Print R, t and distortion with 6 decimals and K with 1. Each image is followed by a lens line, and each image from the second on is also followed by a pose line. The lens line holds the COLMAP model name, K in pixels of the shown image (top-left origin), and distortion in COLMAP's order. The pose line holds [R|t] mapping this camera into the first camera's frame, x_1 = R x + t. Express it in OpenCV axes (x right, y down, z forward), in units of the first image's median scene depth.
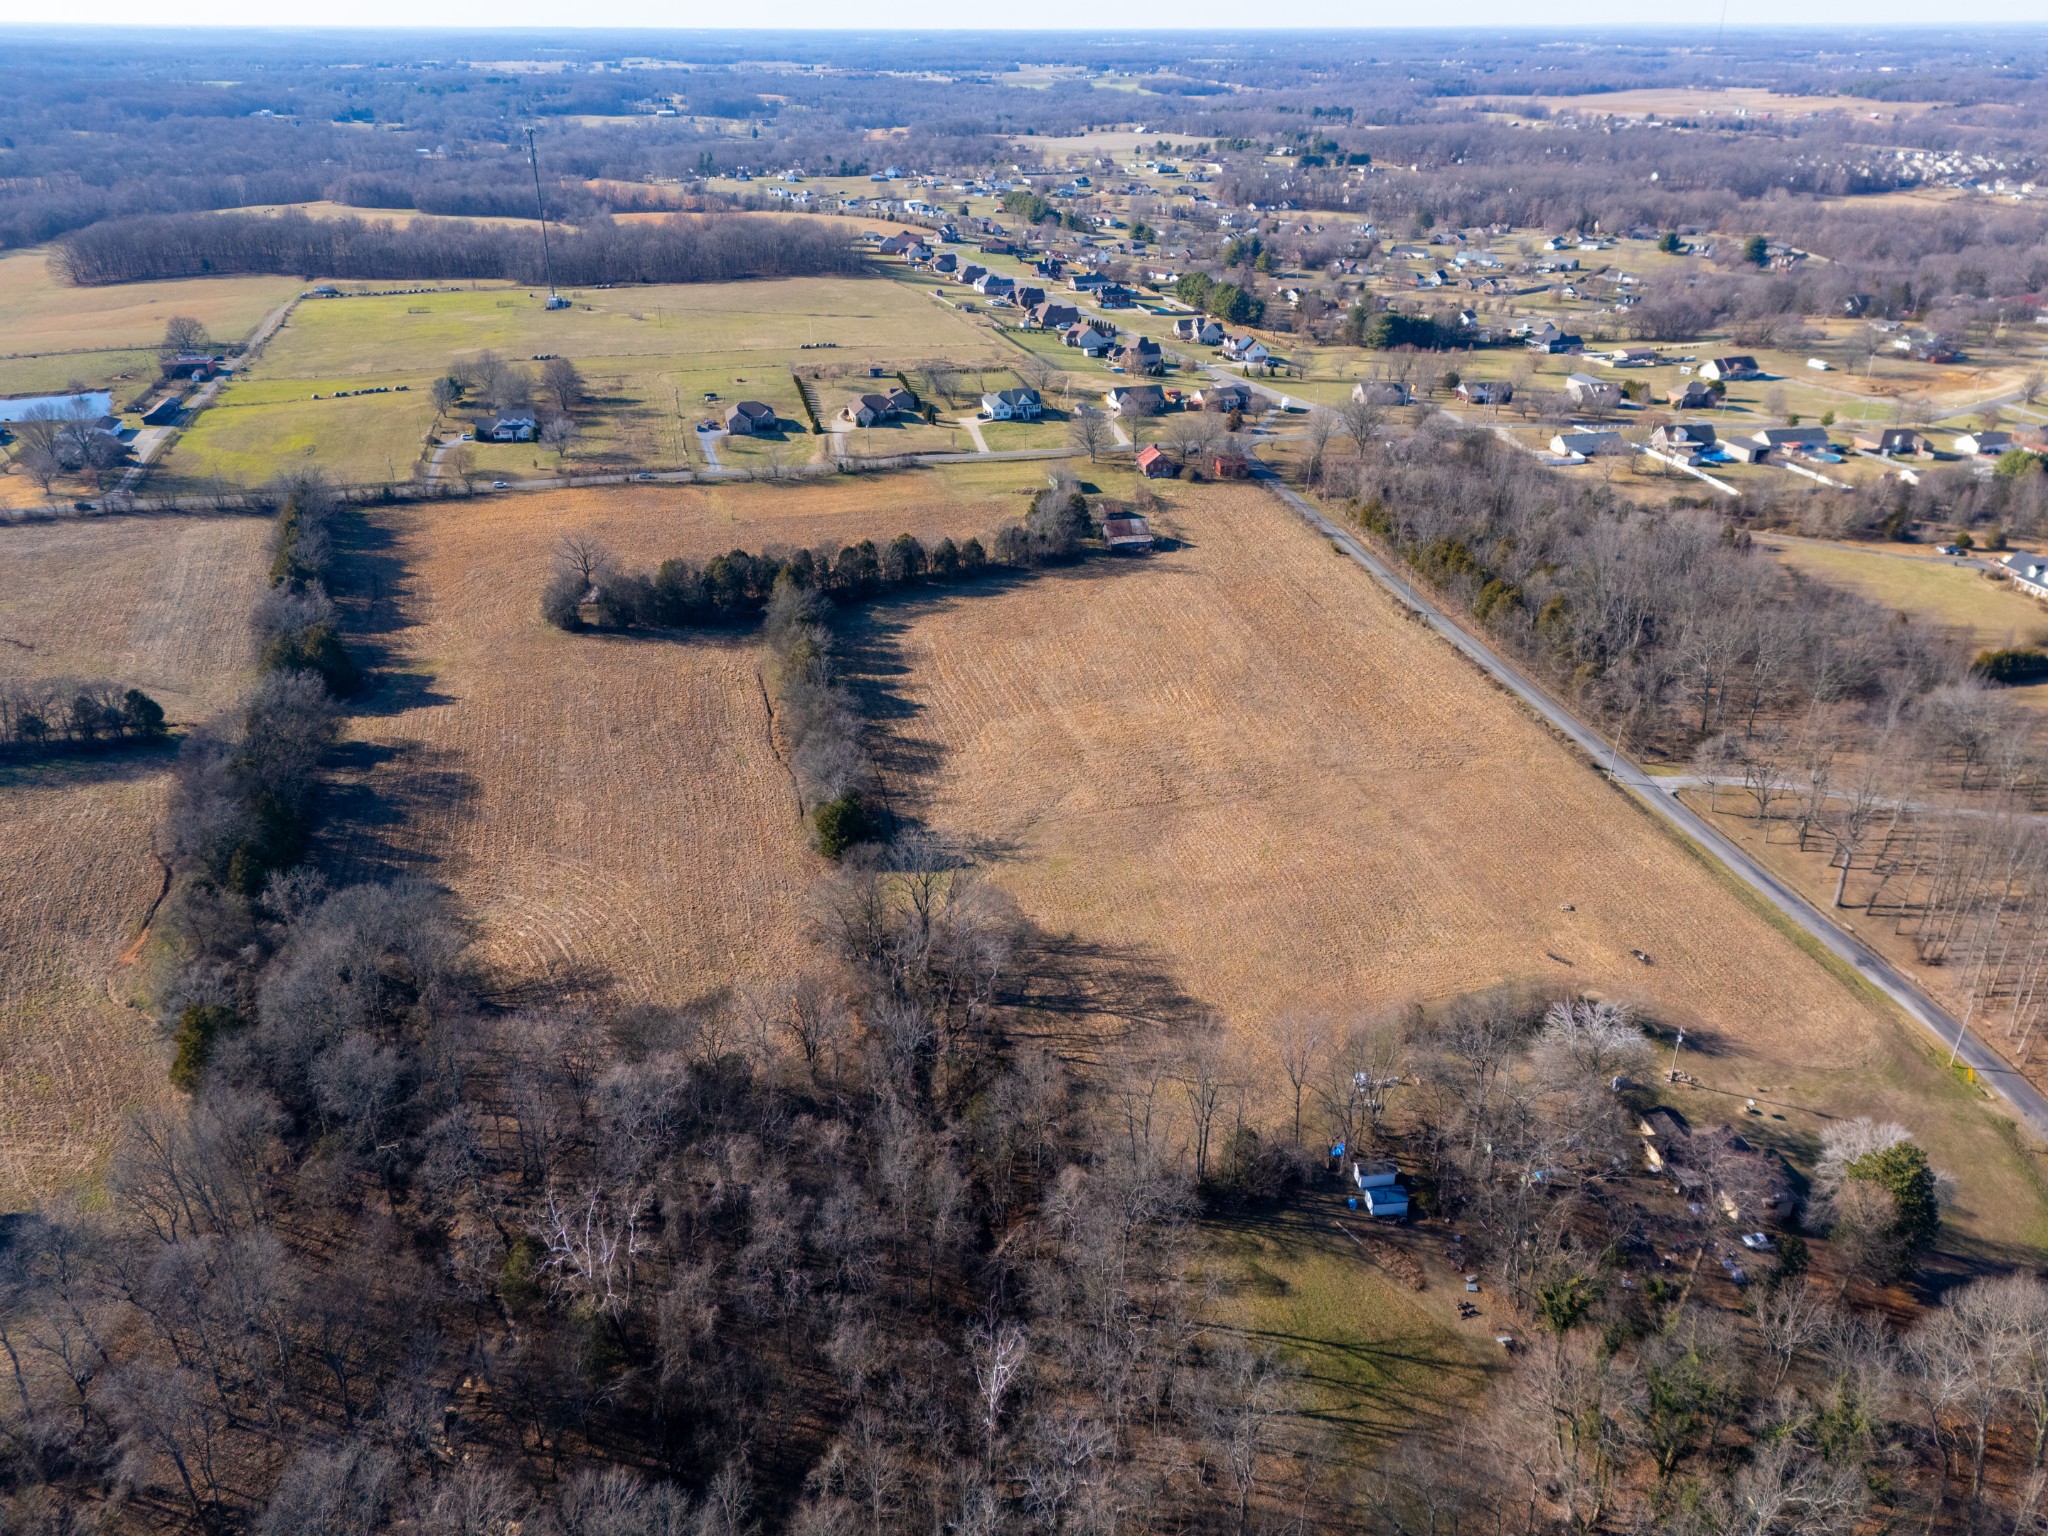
lens RADIAL K [[1495.9, 0, 1029.3], [0, 1495.9, 770.6], [0, 0, 1]] dist [0.081757, -0.077709]
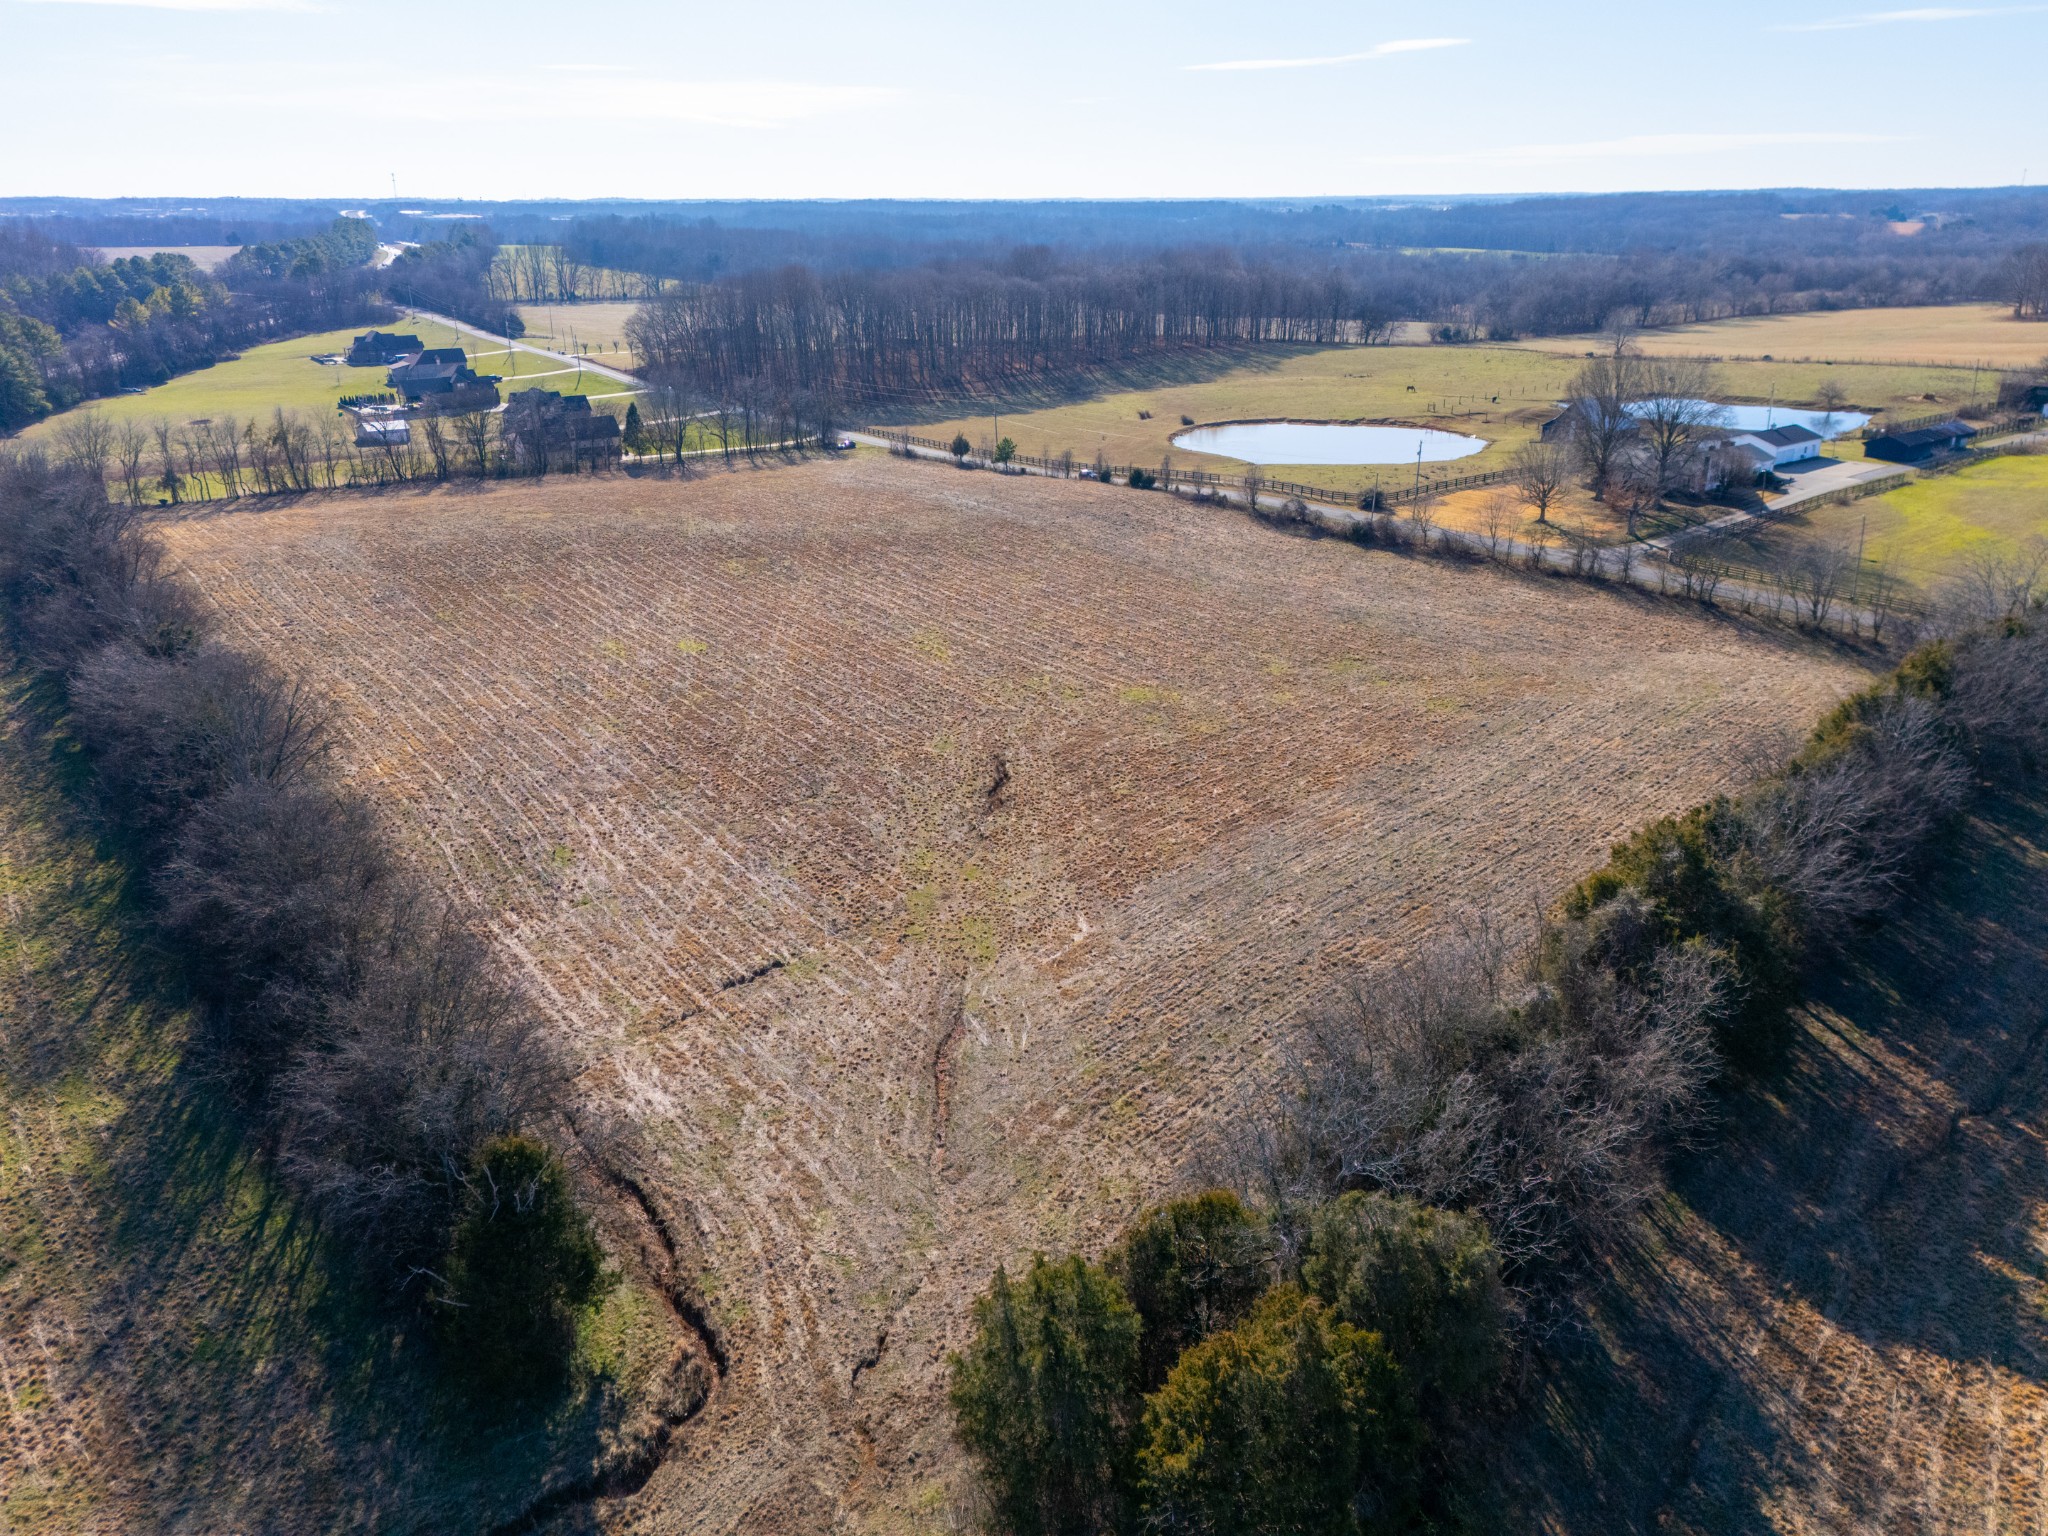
lens RADIAL K [[1495.9, 0, 1015.2], [0, 1495.9, 737.7], [0, 0, 1]] dist [0.081757, -0.077709]
pose [[0.387325, 0.307371, -0.869196, -0.307526], [-0.401946, 0.904768, 0.140838, -0.138706], [0.829710, 0.294819, 0.473986, 0.759546]]
